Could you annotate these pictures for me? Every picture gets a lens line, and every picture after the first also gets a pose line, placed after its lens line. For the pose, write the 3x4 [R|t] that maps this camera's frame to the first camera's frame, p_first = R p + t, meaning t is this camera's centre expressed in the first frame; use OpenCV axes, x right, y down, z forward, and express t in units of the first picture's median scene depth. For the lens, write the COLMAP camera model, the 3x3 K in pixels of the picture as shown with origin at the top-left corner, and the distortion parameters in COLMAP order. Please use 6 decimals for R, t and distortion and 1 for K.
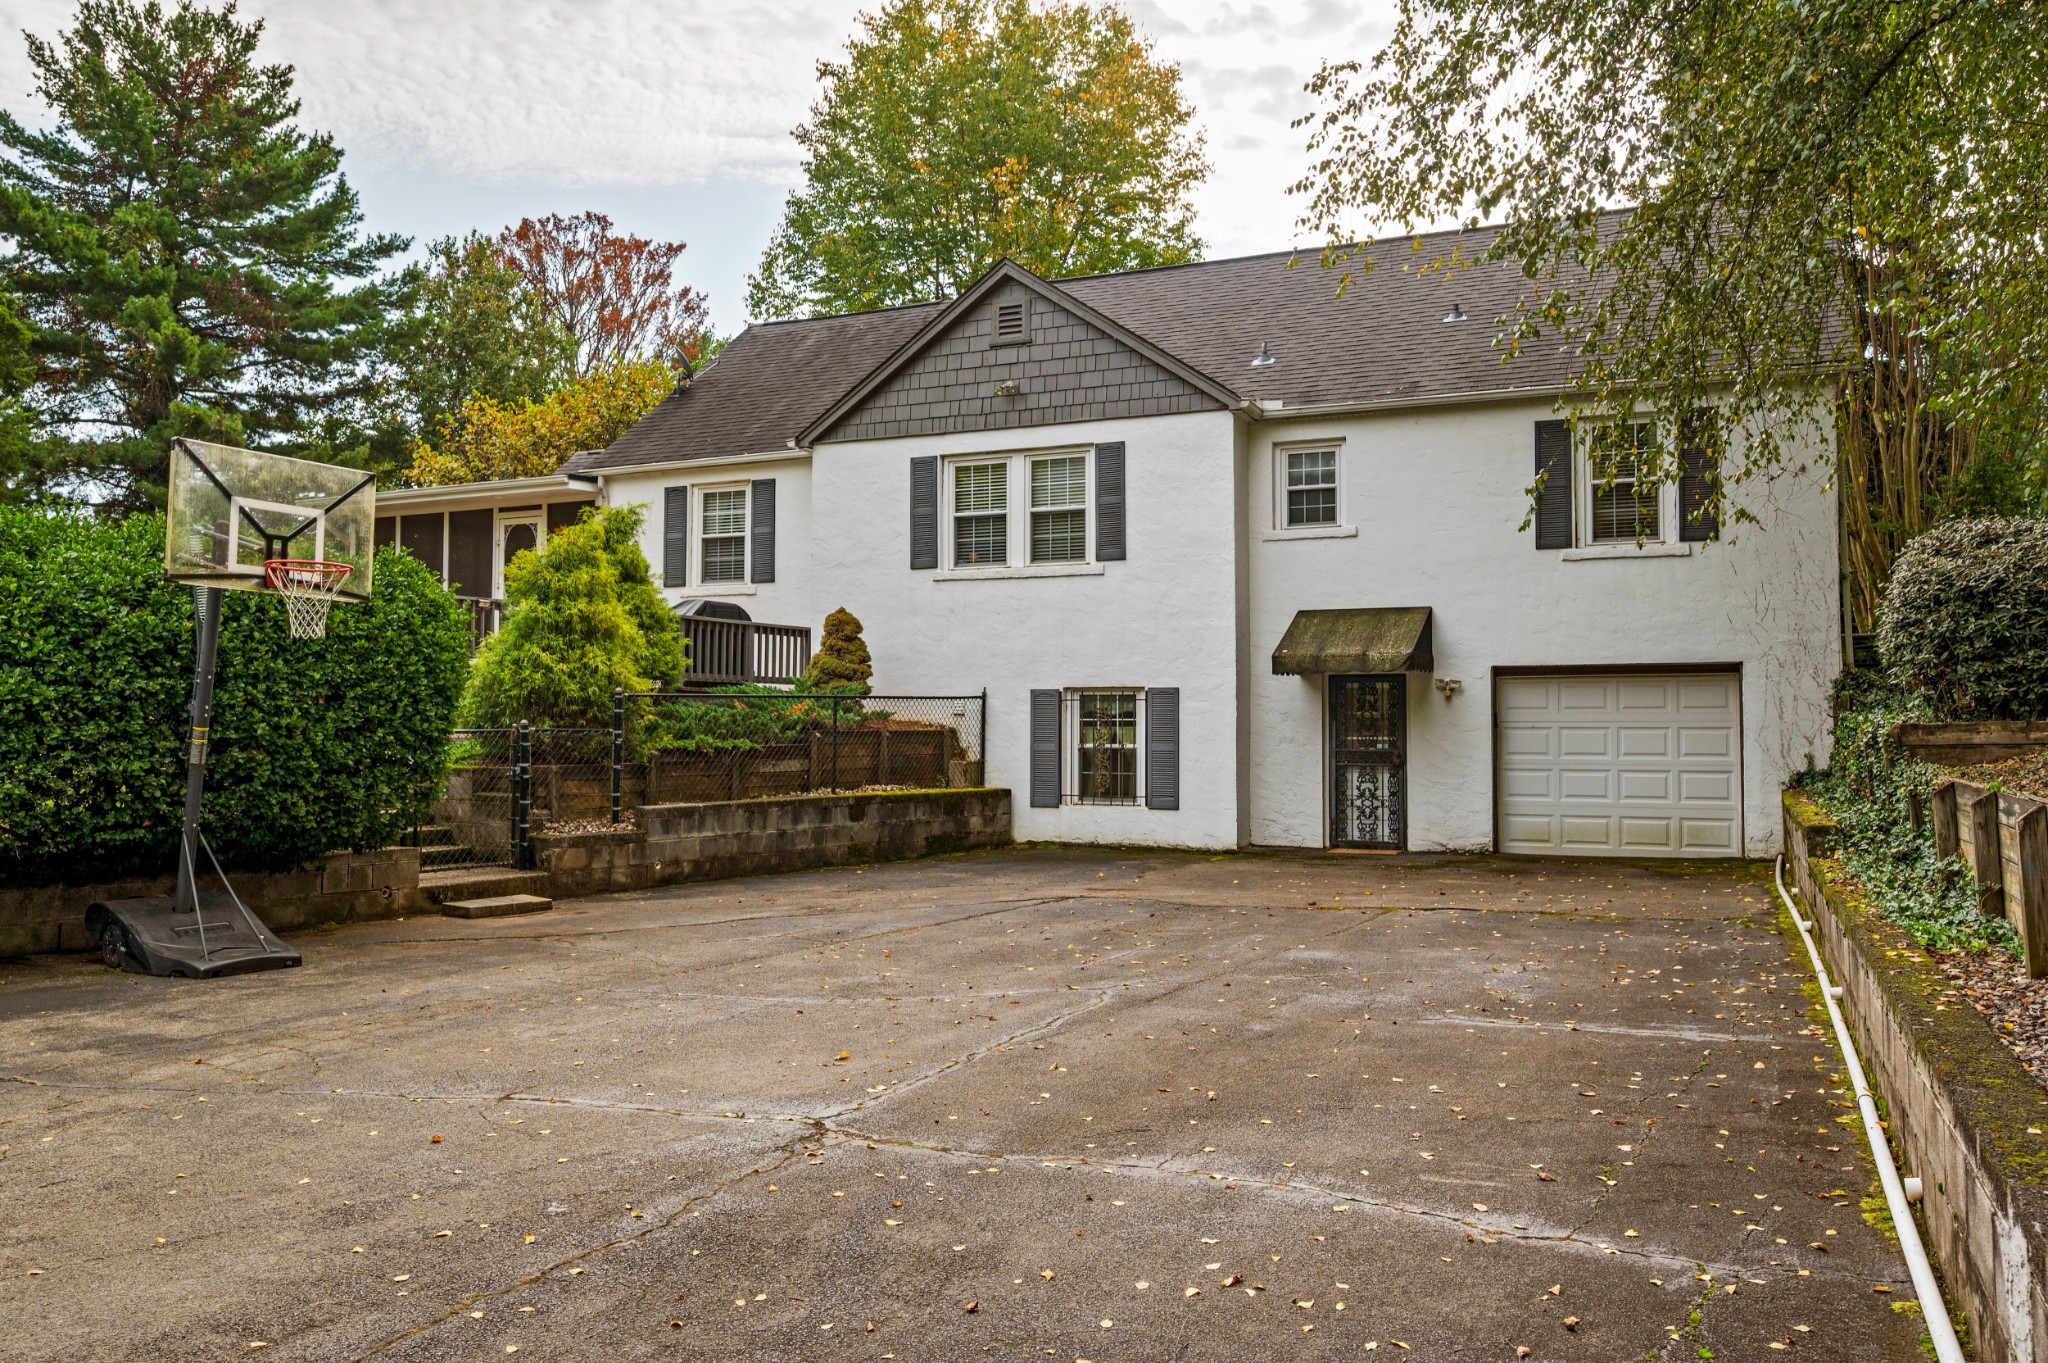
lens RADIAL K [[1536.0, 0, 999.8], [0, 1536.0, 667.2], [0, 0, 1]] dist [-0.008259, 0.008989]
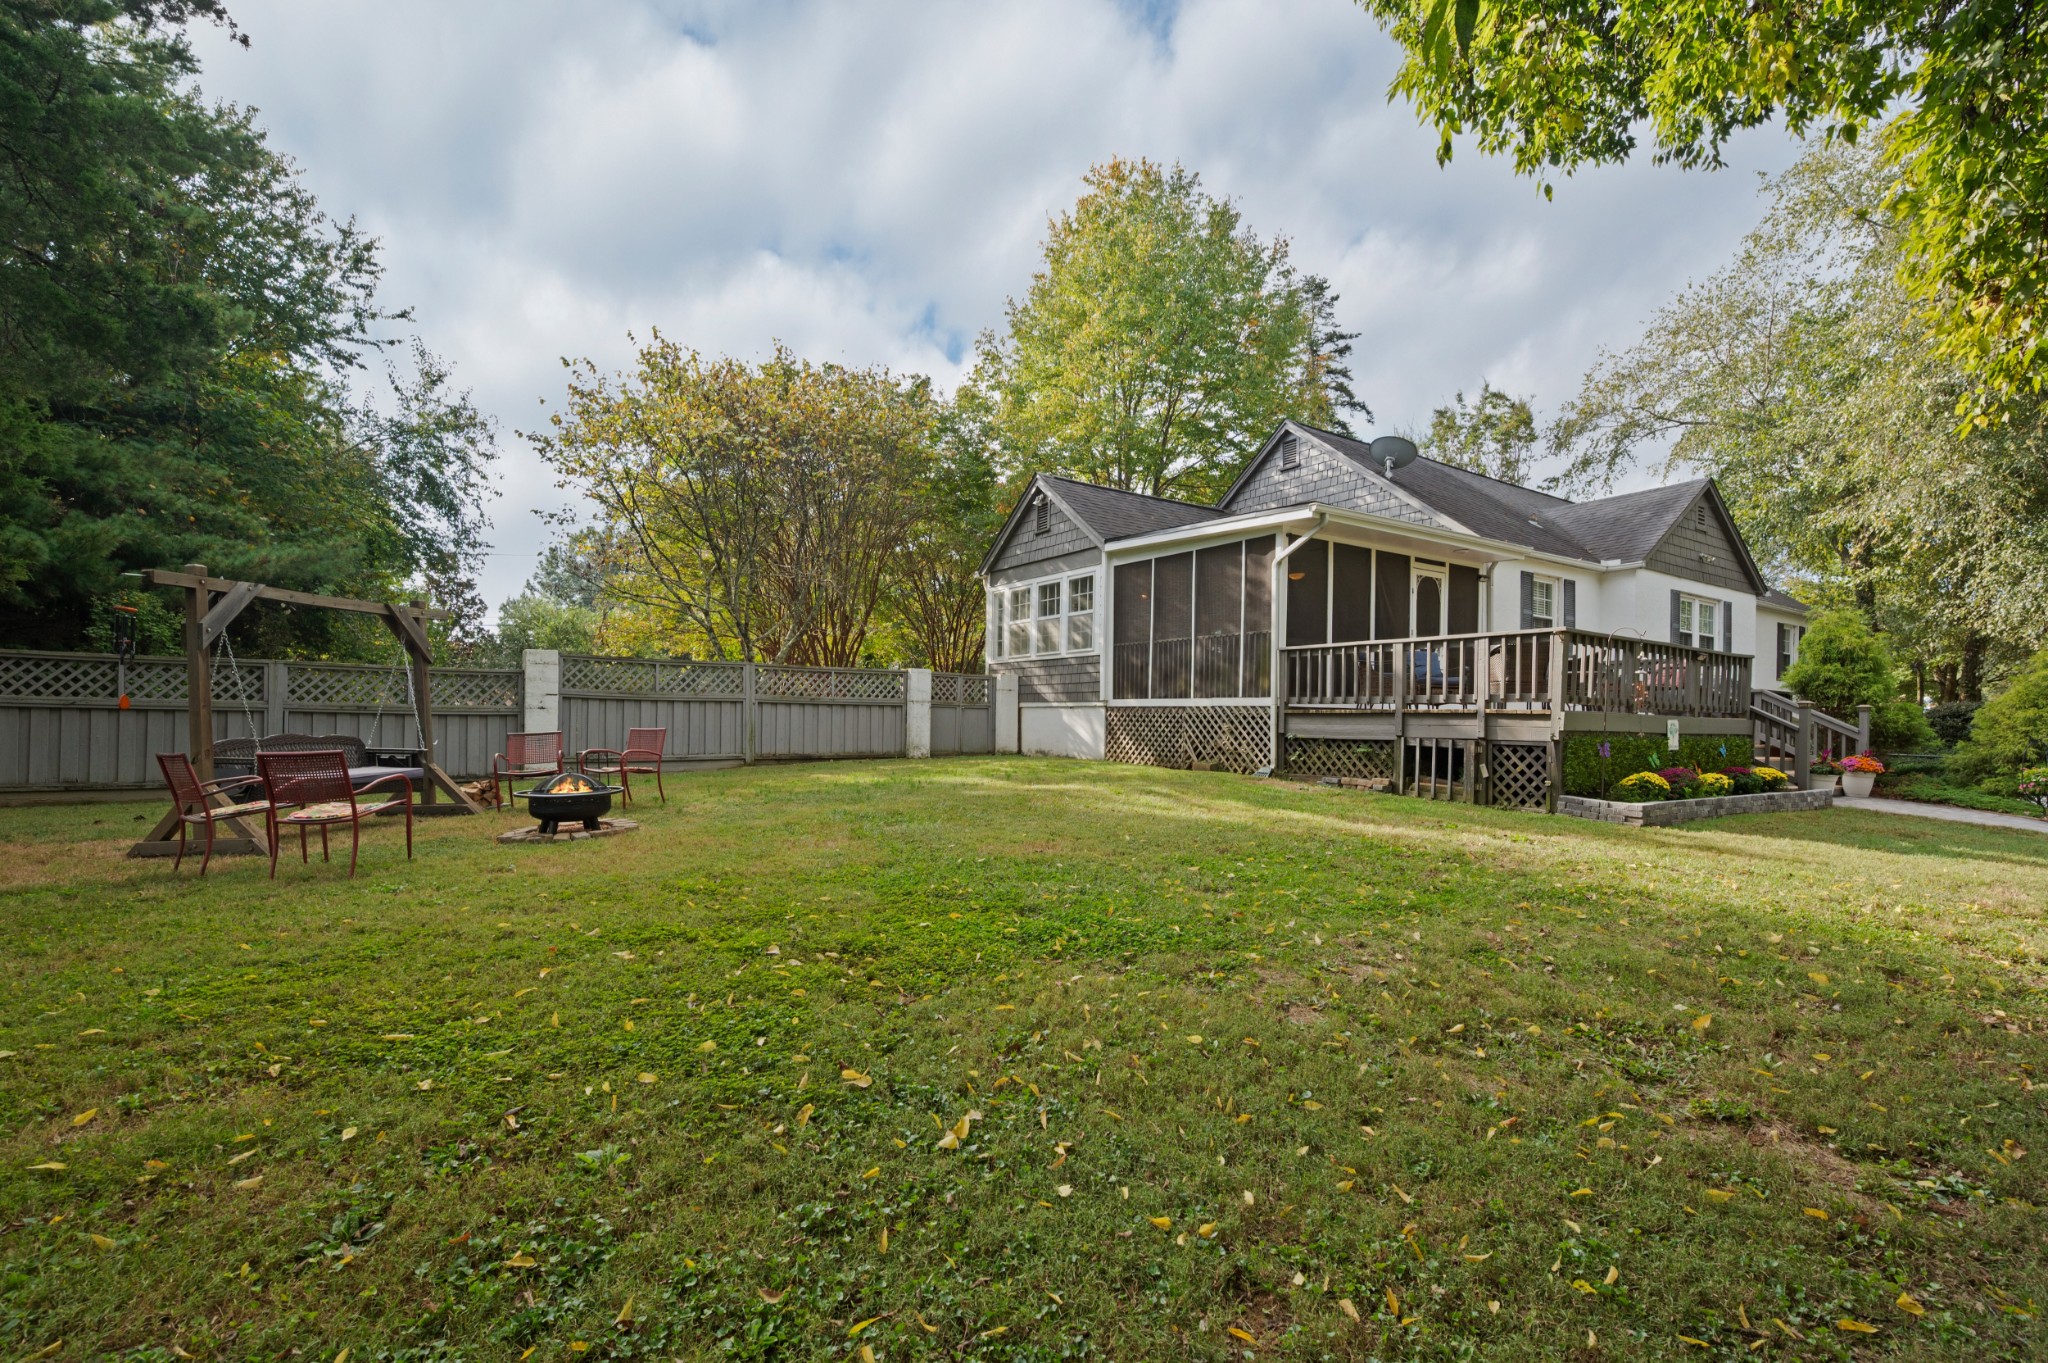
lens RADIAL K [[913.3, 0, 1018.9], [0, 913.3, 717.3], [0, 0, 1]] dist [-0.000384, -0.000120]
pose [[0.520328, 0.009865, 0.853909, -1.223656], [-0.049670, 0.998590, 0.018730, 0.008432], [-0.852521, -0.052160, 0.520085, 1.107133]]
